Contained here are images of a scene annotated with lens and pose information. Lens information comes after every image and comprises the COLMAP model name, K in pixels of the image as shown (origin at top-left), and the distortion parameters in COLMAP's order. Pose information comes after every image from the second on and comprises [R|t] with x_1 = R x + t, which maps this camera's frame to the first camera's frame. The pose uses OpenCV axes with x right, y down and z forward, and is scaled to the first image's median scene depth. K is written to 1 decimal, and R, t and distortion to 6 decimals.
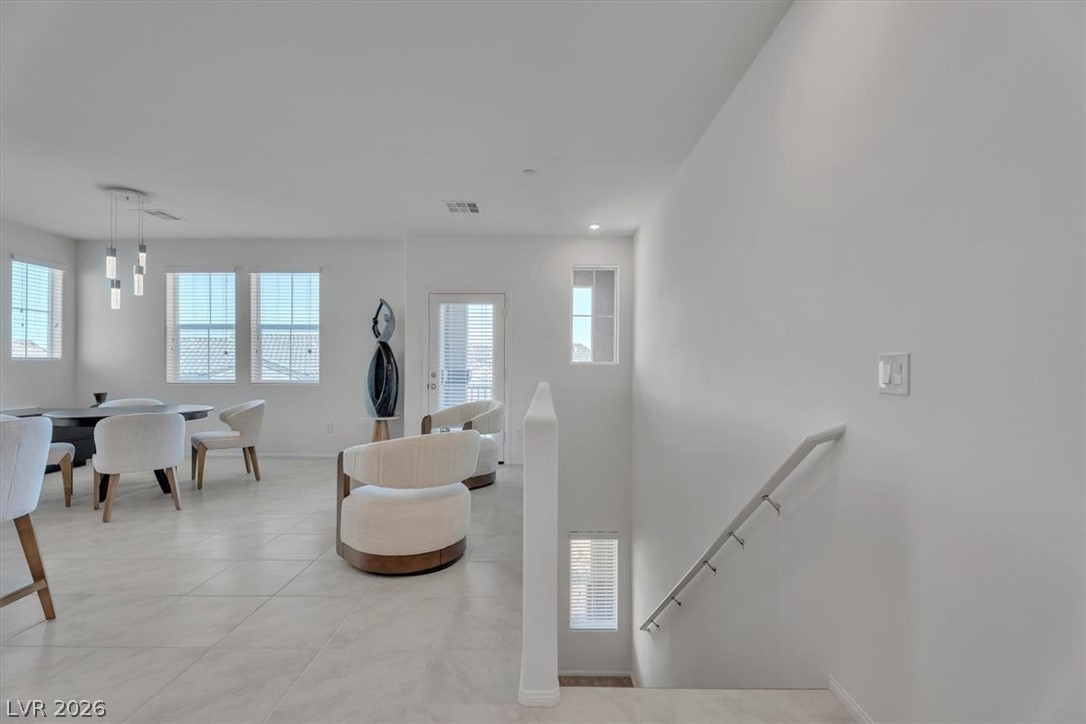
lens RADIAL K [[488.1, 0, 544.0], [0, 488.1, 365.5], [0, 0, 1]] dist [0.001340, -0.000328]
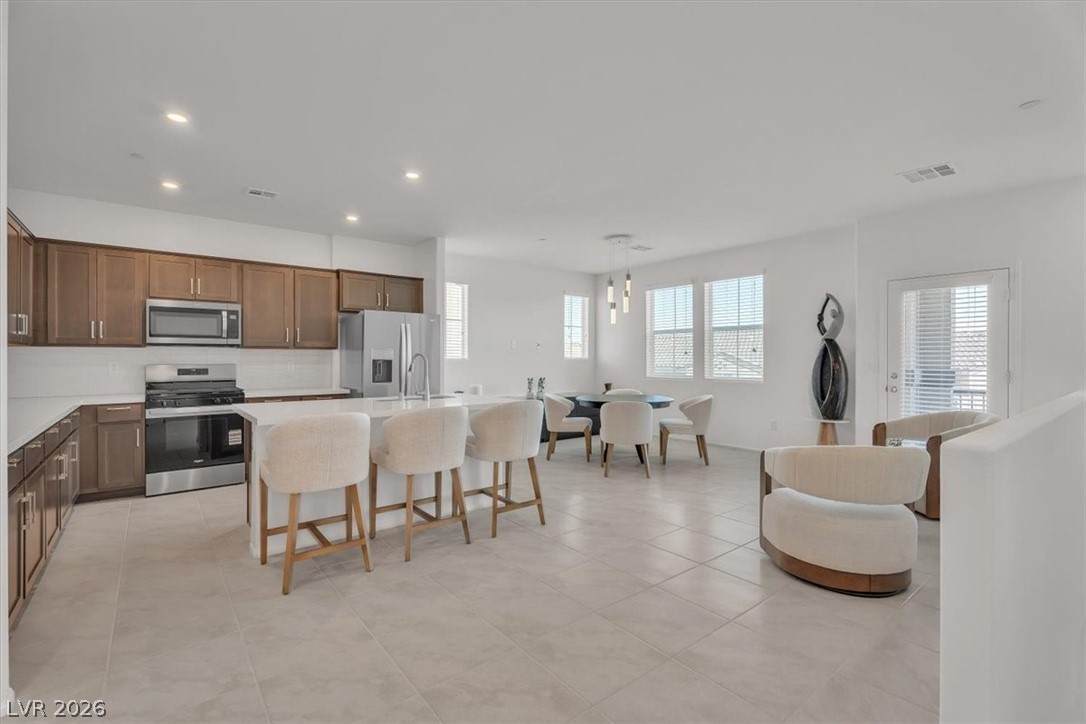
lens RADIAL K [[490.3, 0, 543.0], [0, 490.3, 362.0], [0, 0, 1]] dist [0.010546, -0.000011]
pose [[0.632500, 0.000531, -0.774560, 0.055261], [0.004897, 0.999977, 0.004685, -0.012236], [0.774545, -0.006757, 0.632483, -0.022956]]
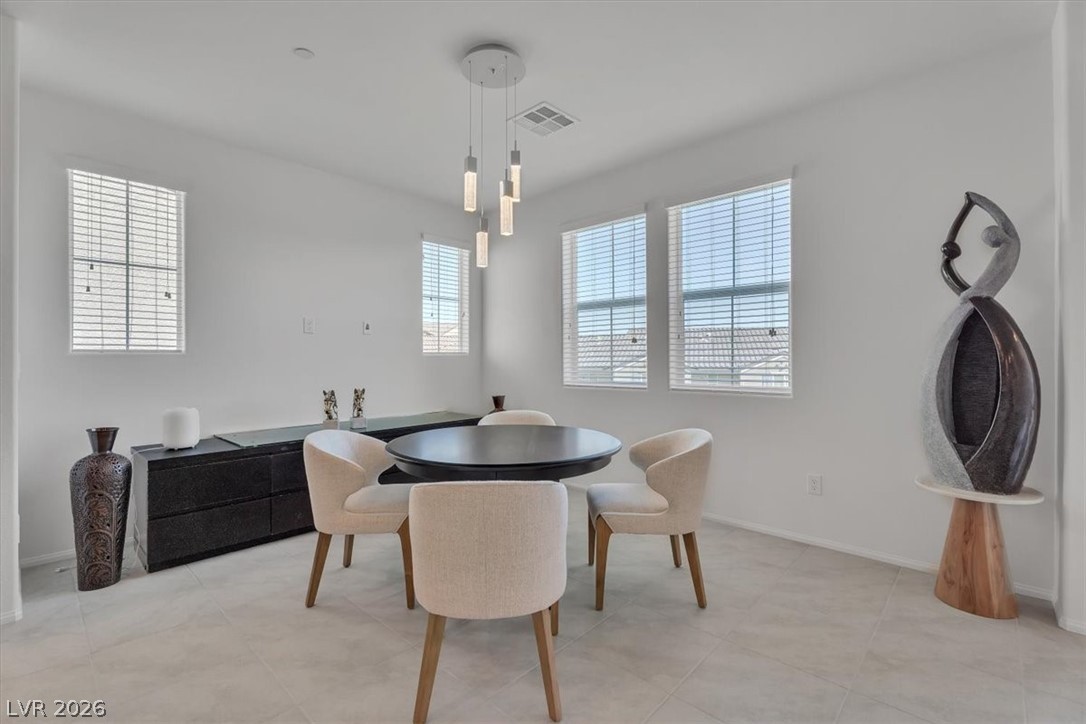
lens RADIAL K [[488.1, 0, 544.0], [0, 488.1, 365.5], [0, 0, 1]] dist [0.001340, -0.000328]
pose [[0.740250, 0.001070, -0.672330, -0.334971], [0.007160, 0.999929, 0.009475, -0.000190], [0.672293, -0.011827, 0.740191, 0.484827]]
